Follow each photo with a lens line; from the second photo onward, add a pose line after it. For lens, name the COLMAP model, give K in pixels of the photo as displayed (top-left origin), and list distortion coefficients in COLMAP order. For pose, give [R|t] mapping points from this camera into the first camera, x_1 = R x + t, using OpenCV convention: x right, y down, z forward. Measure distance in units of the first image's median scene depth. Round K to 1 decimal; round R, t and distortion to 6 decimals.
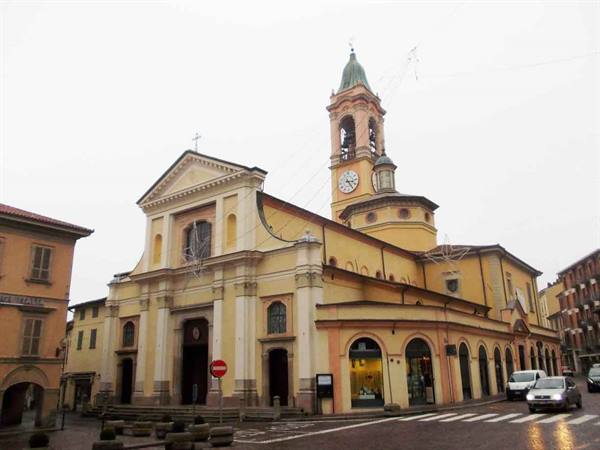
lens RADIAL K [[512.2, 0, 300.0], [0, 512.2, 225.0], [0, 0, 1]] dist [-0.011767, -0.013658]
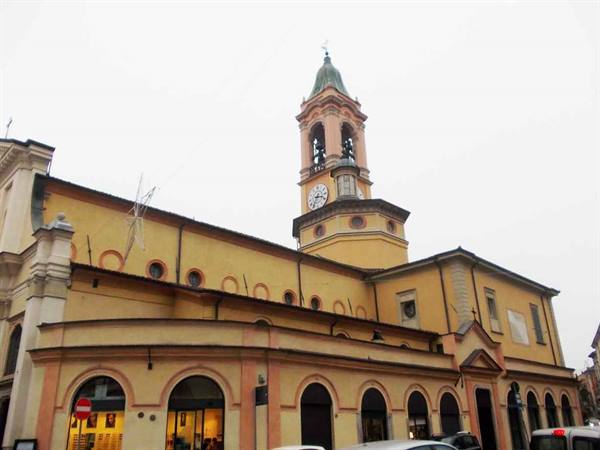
lens RADIAL K [[512.2, 0, 300.0], [0, 512.2, 225.0], [0, 0, 1]] dist [-0.011767, -0.013658]
pose [[0.988495, -0.065971, -0.136107, 0.250590], [0.052070, 0.993288, -0.103283, 0.065822], [0.142007, 0.095008, 0.985296, 0.238612]]
